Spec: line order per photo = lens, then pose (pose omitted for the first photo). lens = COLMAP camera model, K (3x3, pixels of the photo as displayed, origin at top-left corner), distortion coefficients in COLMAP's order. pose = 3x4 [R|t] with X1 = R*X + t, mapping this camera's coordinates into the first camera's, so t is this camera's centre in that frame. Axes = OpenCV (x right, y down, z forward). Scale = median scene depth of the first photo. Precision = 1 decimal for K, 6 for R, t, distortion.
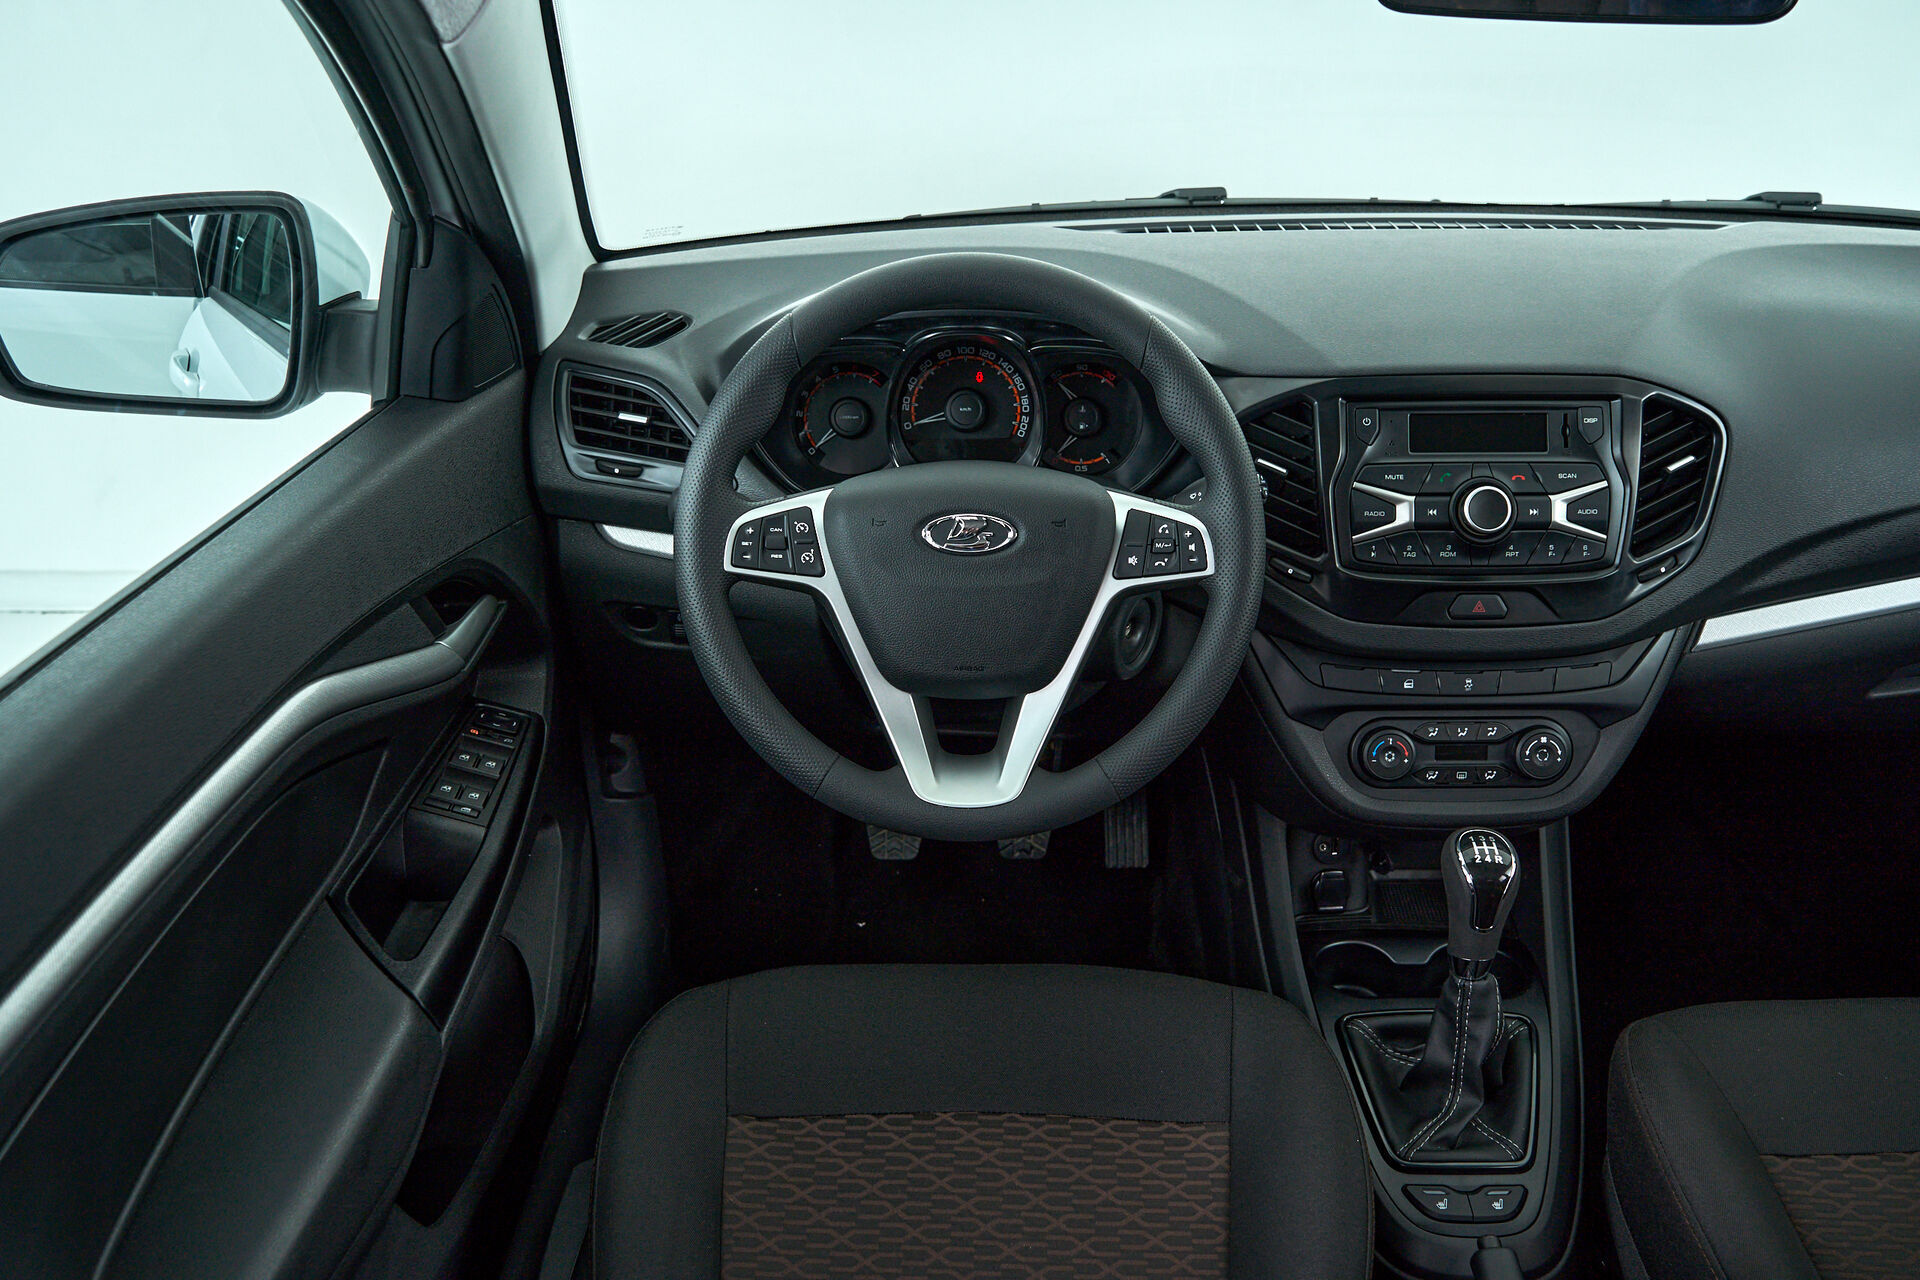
lens RADIAL K [[1574.1, 0, 958.8], [0, 1574.1, 639.9], [0, 0, 1]] dist [0.009074, -0.019264]
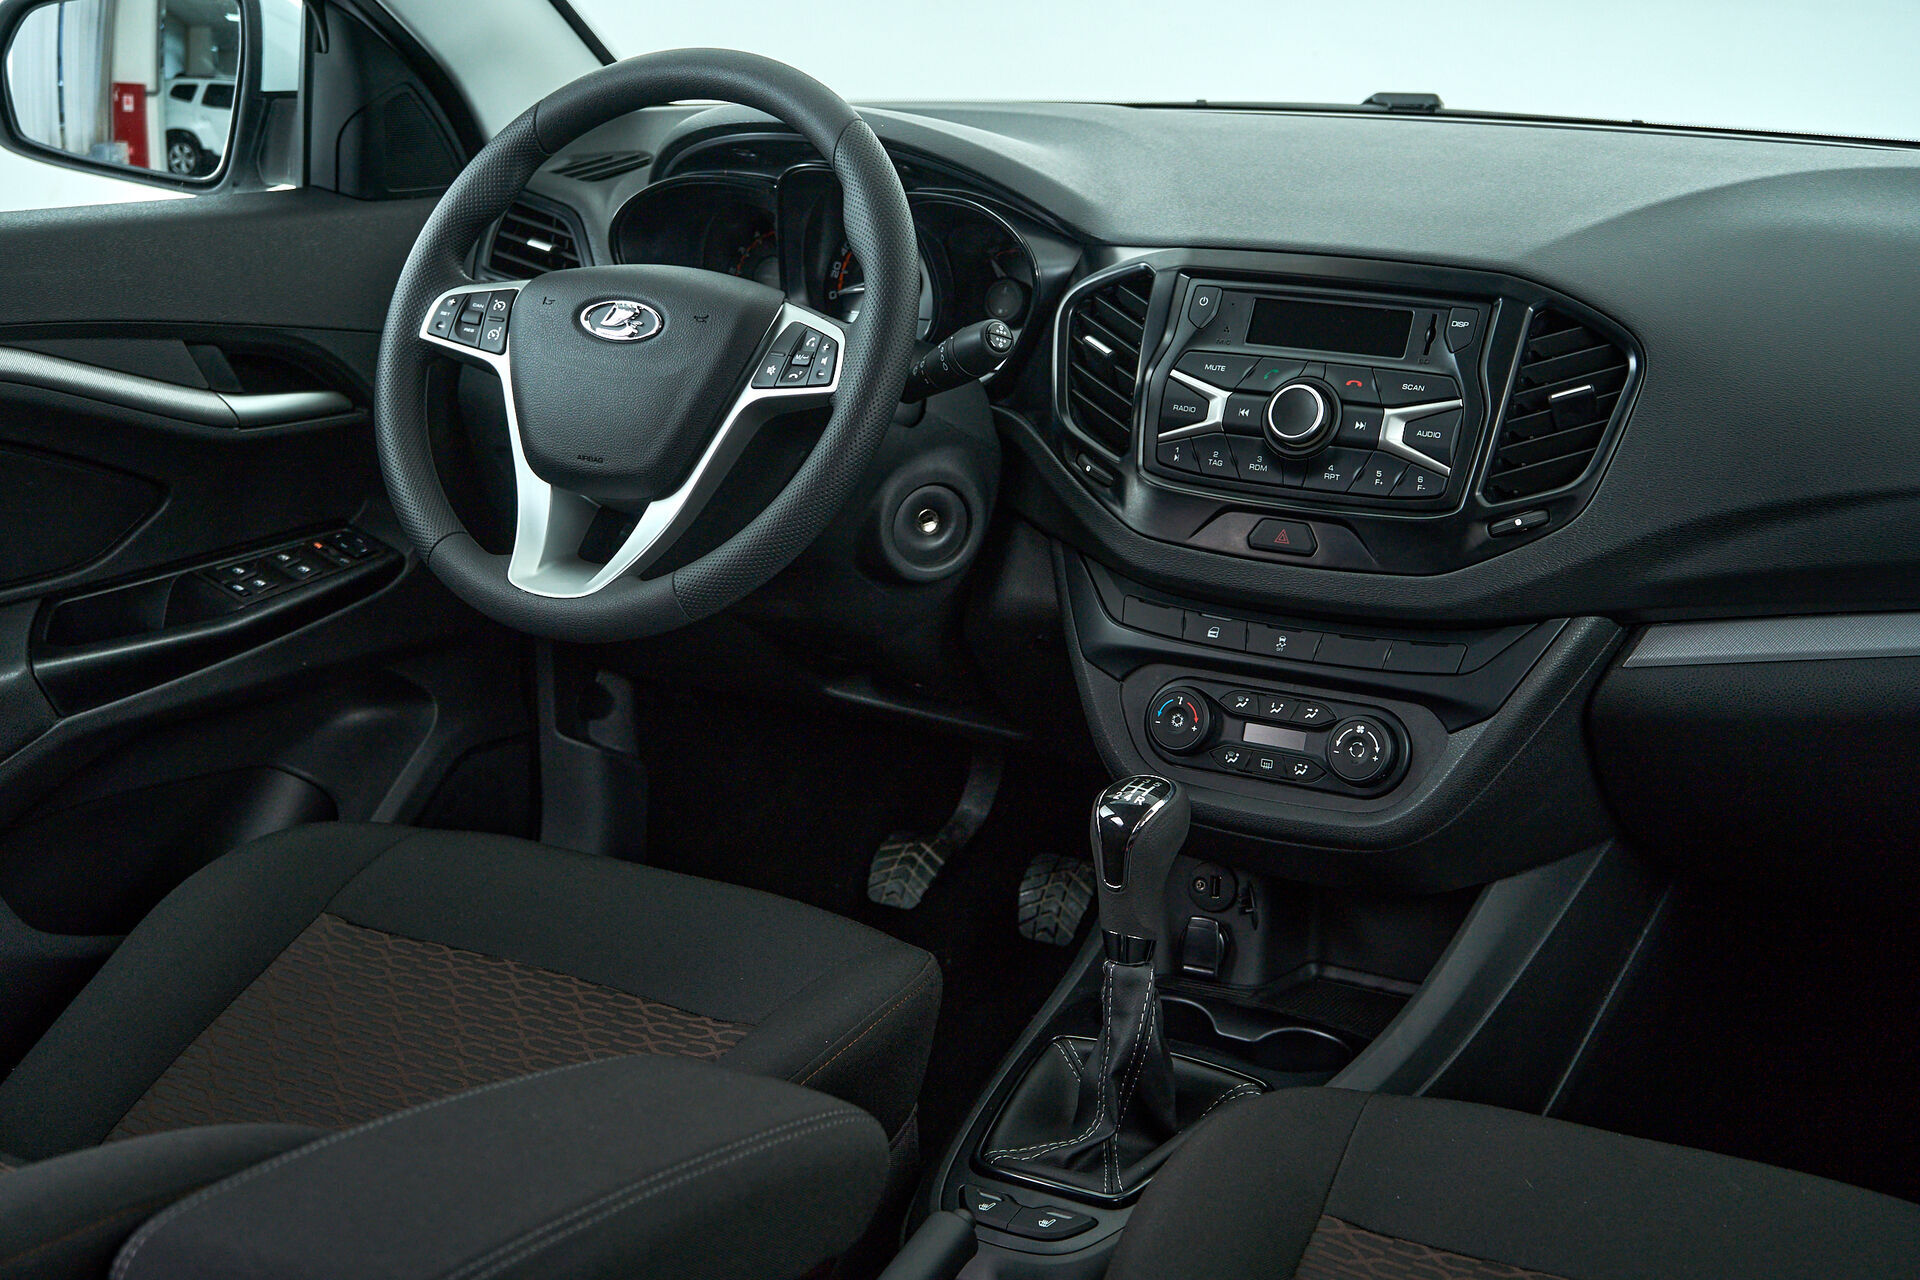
lens RADIAL K [[2862.7, 0, 958.5], [0, 2862.7, 644.5], [0, 0, 1]] dist [0.008953, 0.000000]
pose [[0.863492, 0.145484, -0.482925, 0.898143], [-0.226884, 0.967190, -0.114307, 0.234633], [0.450450, 0.208272, 0.868169, -0.316358]]
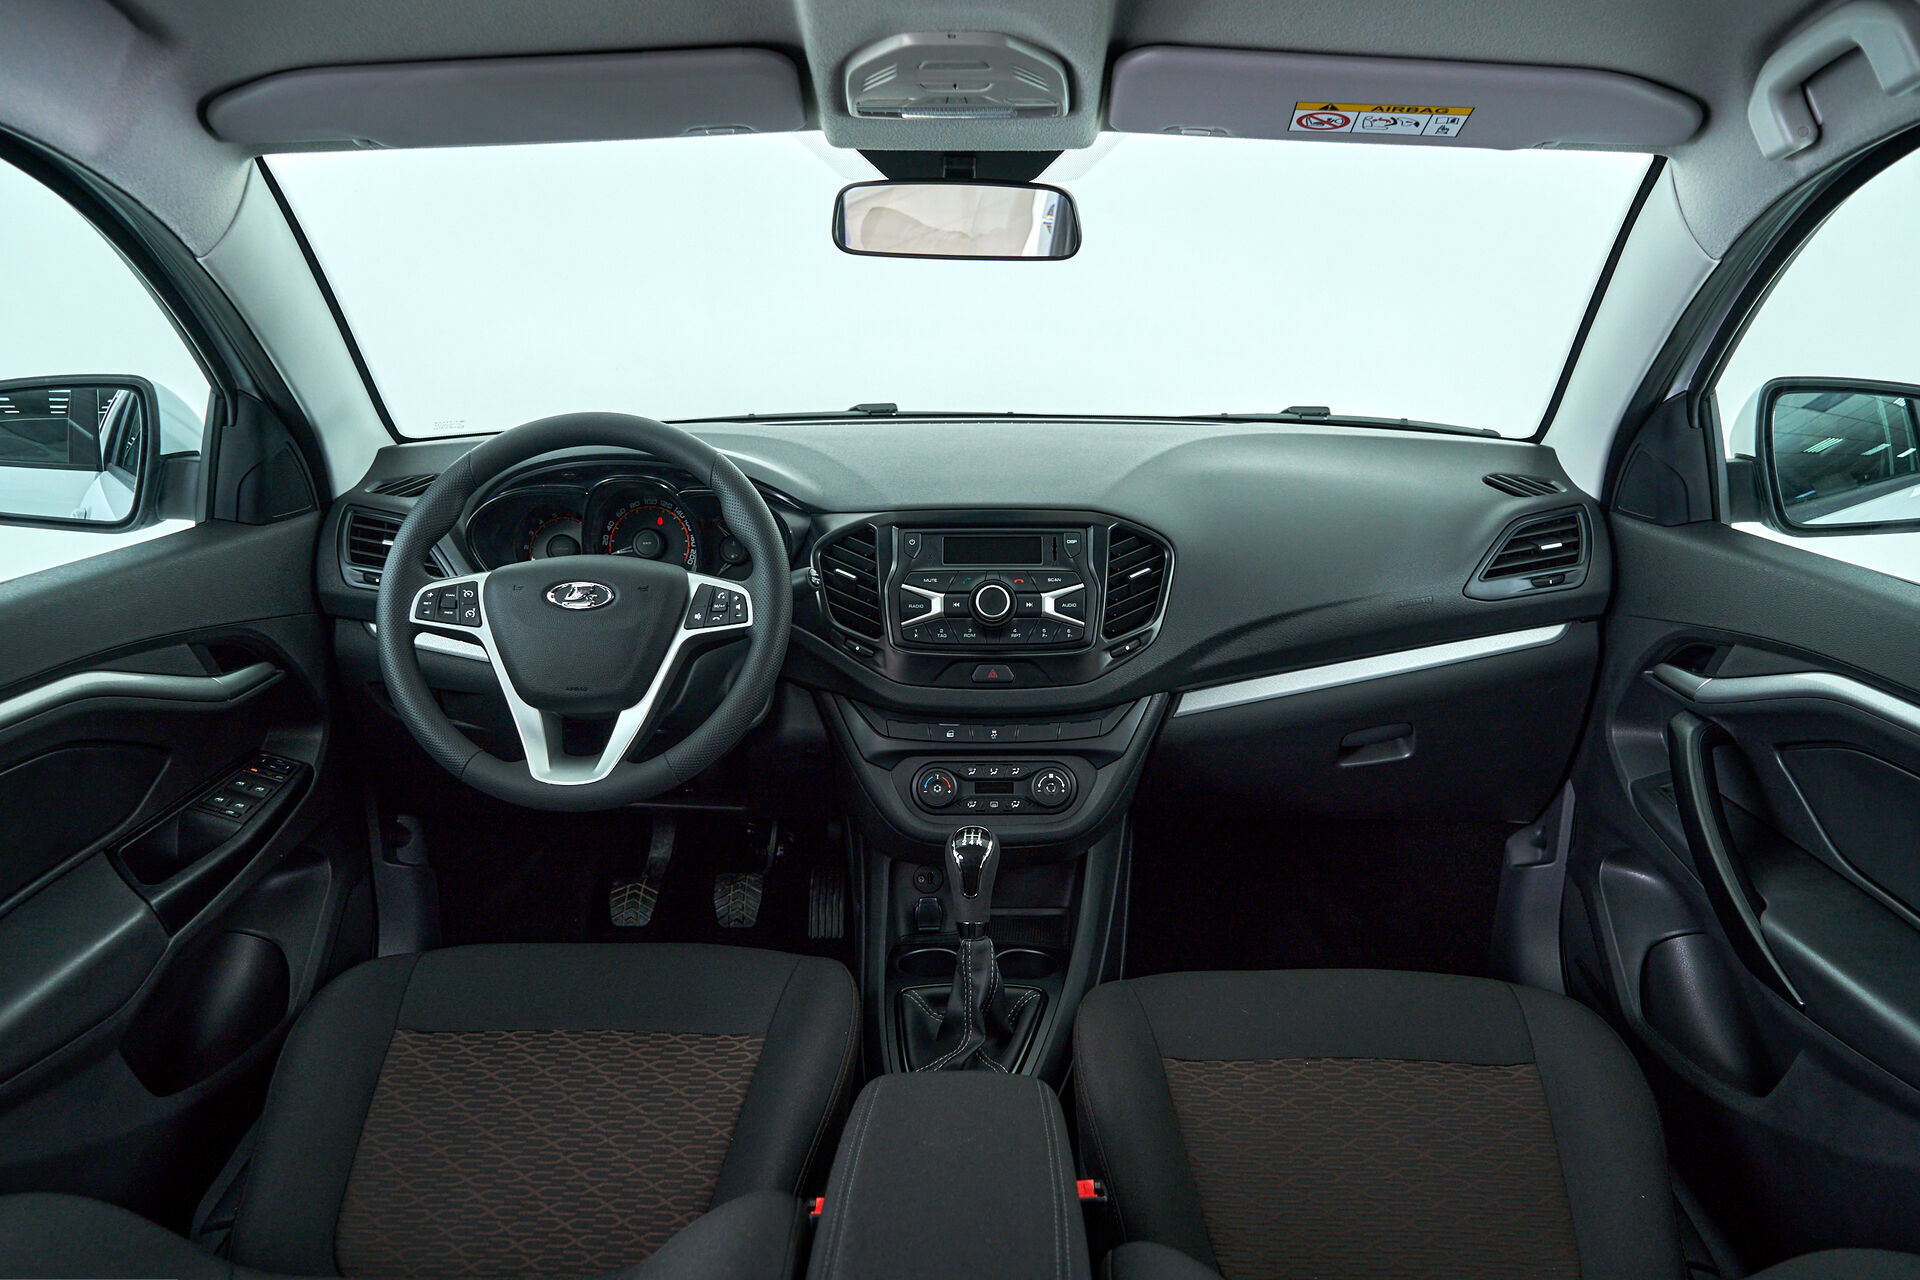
lens RADIAL K [[1574.1, 0, 988.6], [0, 1574.1, 626.3], [0, 0, 1]] dist [0.009074, -0.019264]
pose [[0.999945, 0.003829, 0.009802, 0.314410], [-0.001861, 0.981109, -0.193449, 0.204780], [-0.010358, 0.193420, 0.981061, -0.354573]]
